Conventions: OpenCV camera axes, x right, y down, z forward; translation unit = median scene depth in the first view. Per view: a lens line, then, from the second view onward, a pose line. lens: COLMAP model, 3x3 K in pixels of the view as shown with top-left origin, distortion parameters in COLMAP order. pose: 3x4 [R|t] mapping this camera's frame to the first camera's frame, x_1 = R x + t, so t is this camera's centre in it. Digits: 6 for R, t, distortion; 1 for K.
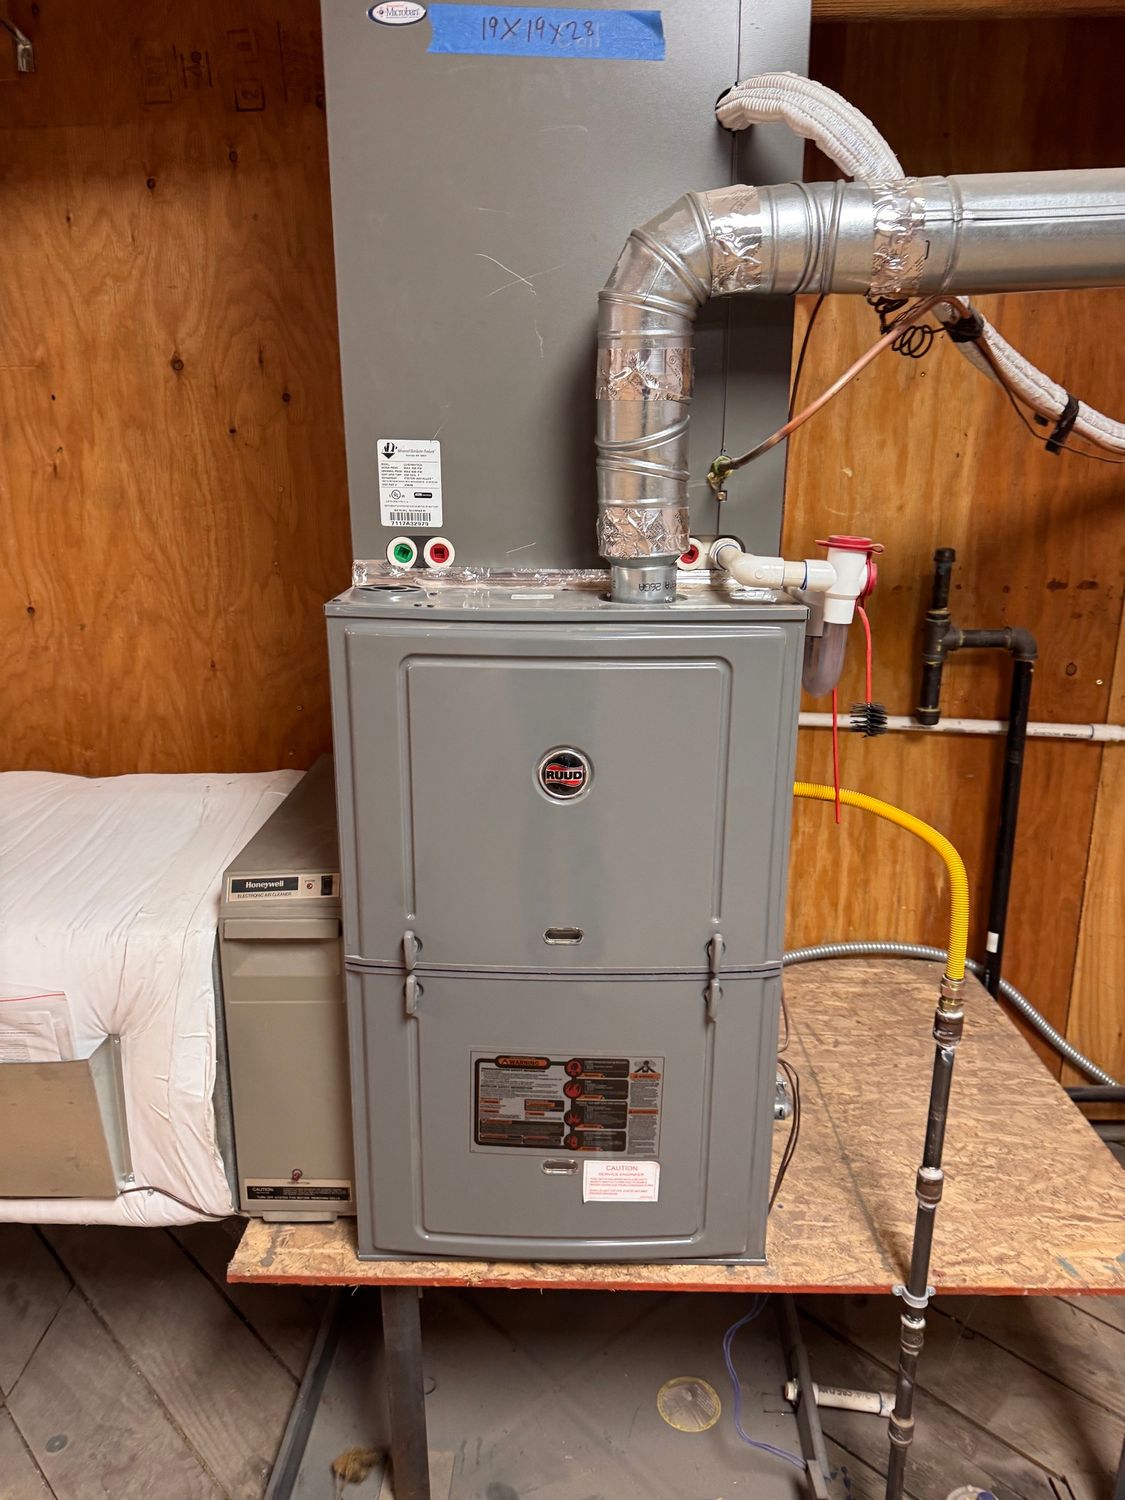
lens RADIAL K [[1053.3, 0, 560.8], [0, 1053.3, 749.0], [0, 0, 1]] dist [0.013731, -0.000586]
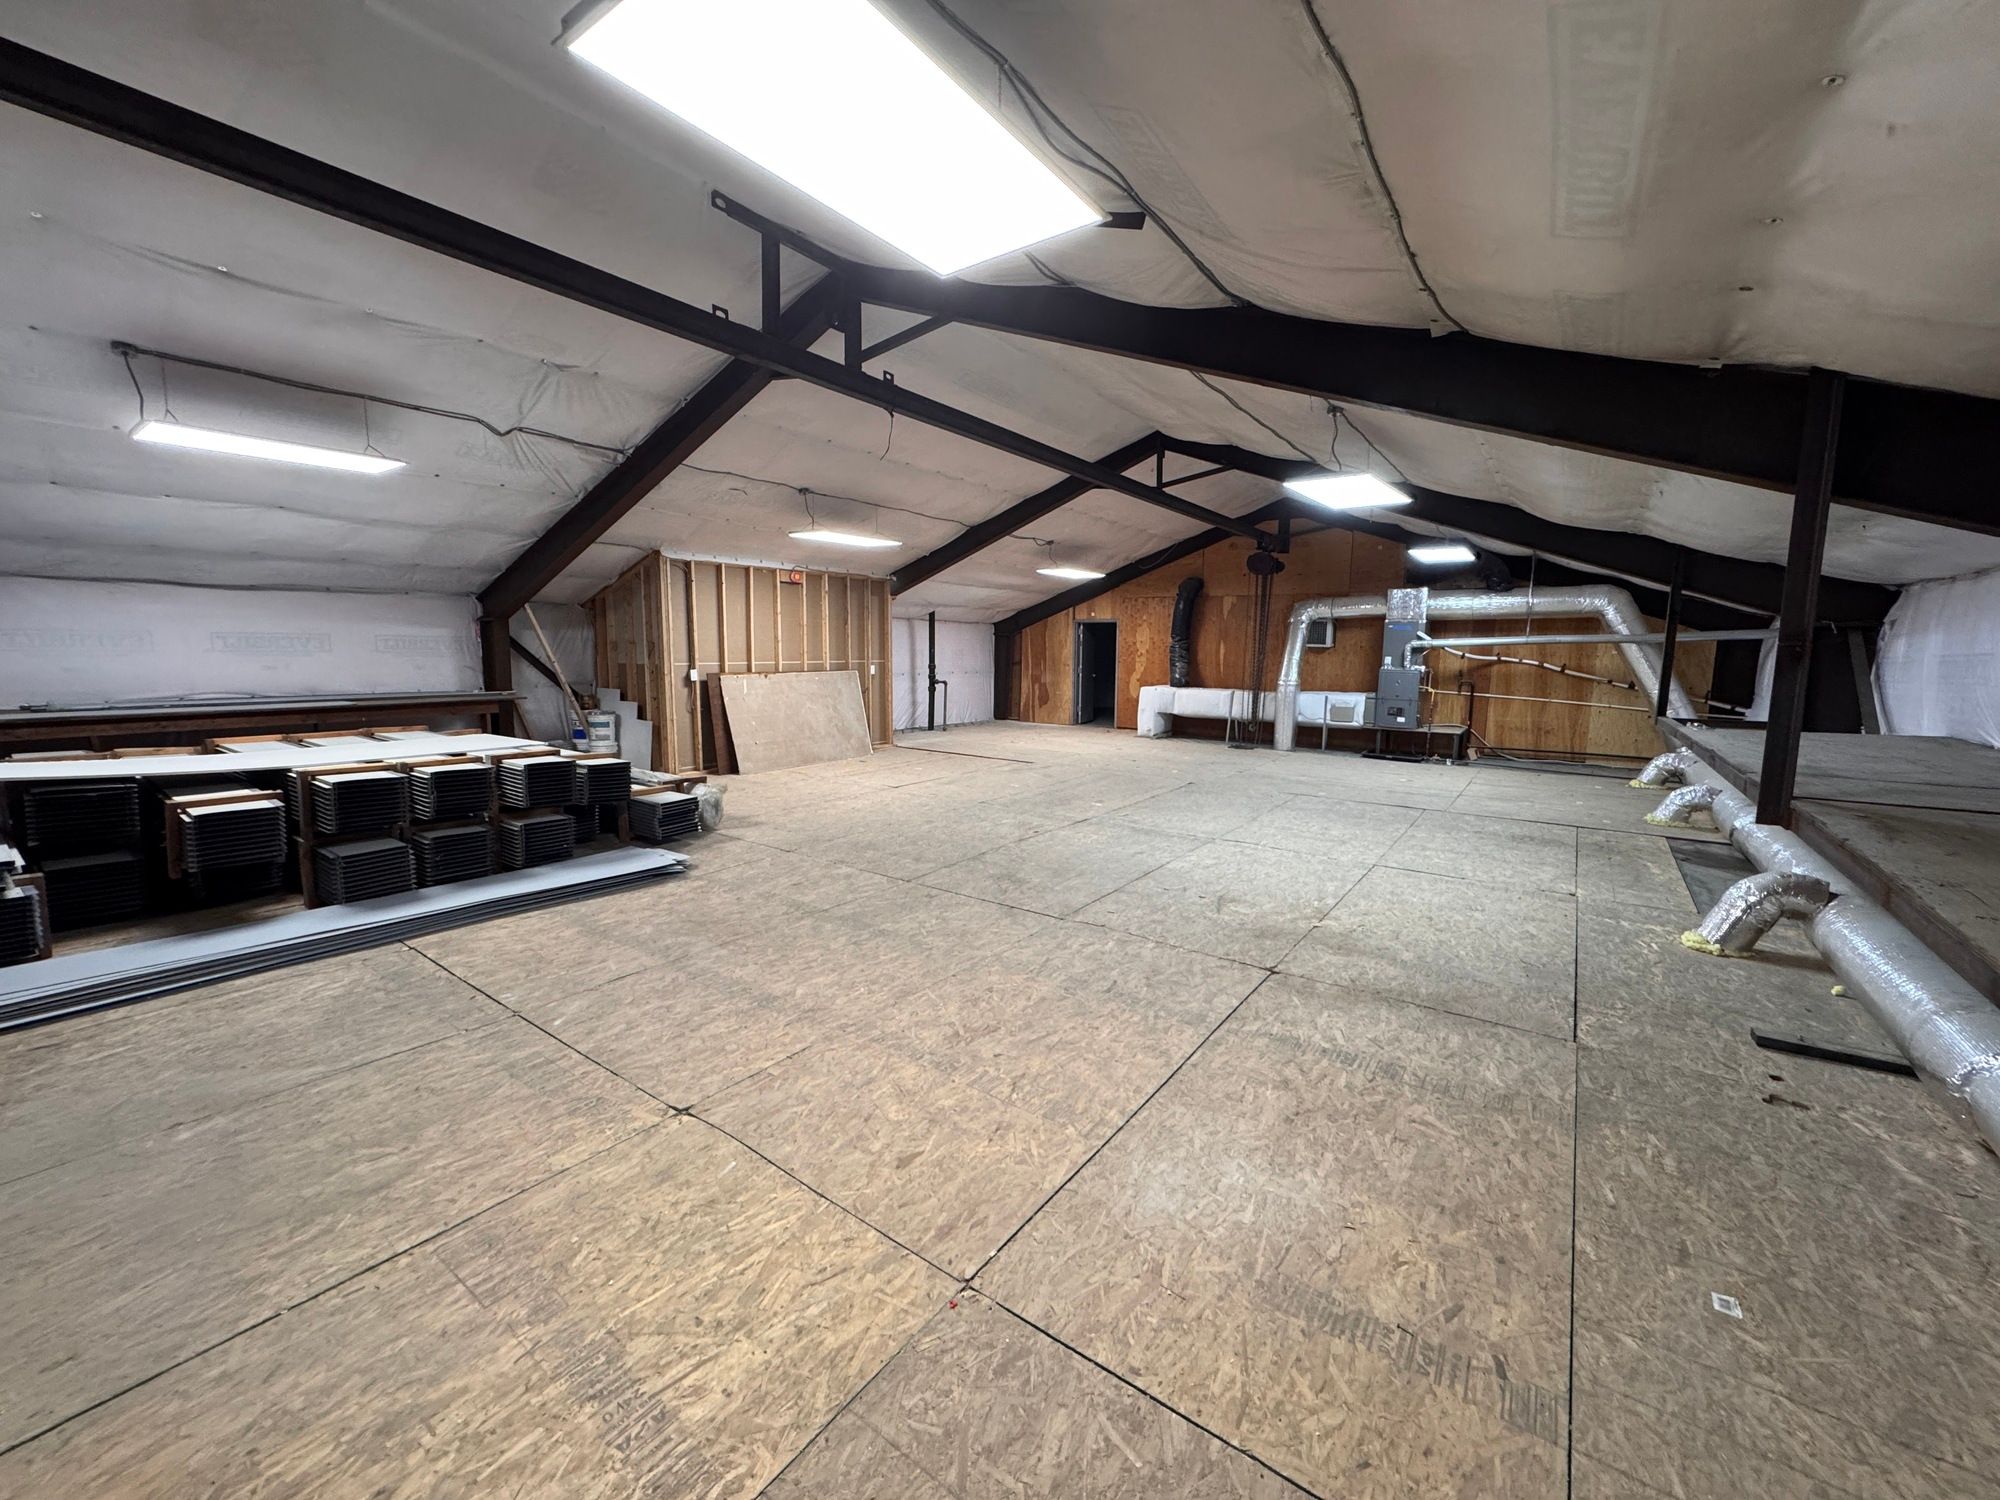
lens RADIAL K [[798.0, 0, 998.8], [0, 798.0, 752.0], [0, 0, 1]] dist [-0.000033, -0.000001]
pose [[0.830239, 0.082285, -0.551300, 1.263080], [-0.154804, 0.984174, -0.086234, 2.221973], [0.535479, 0.156939, 0.829839, -8.687303]]
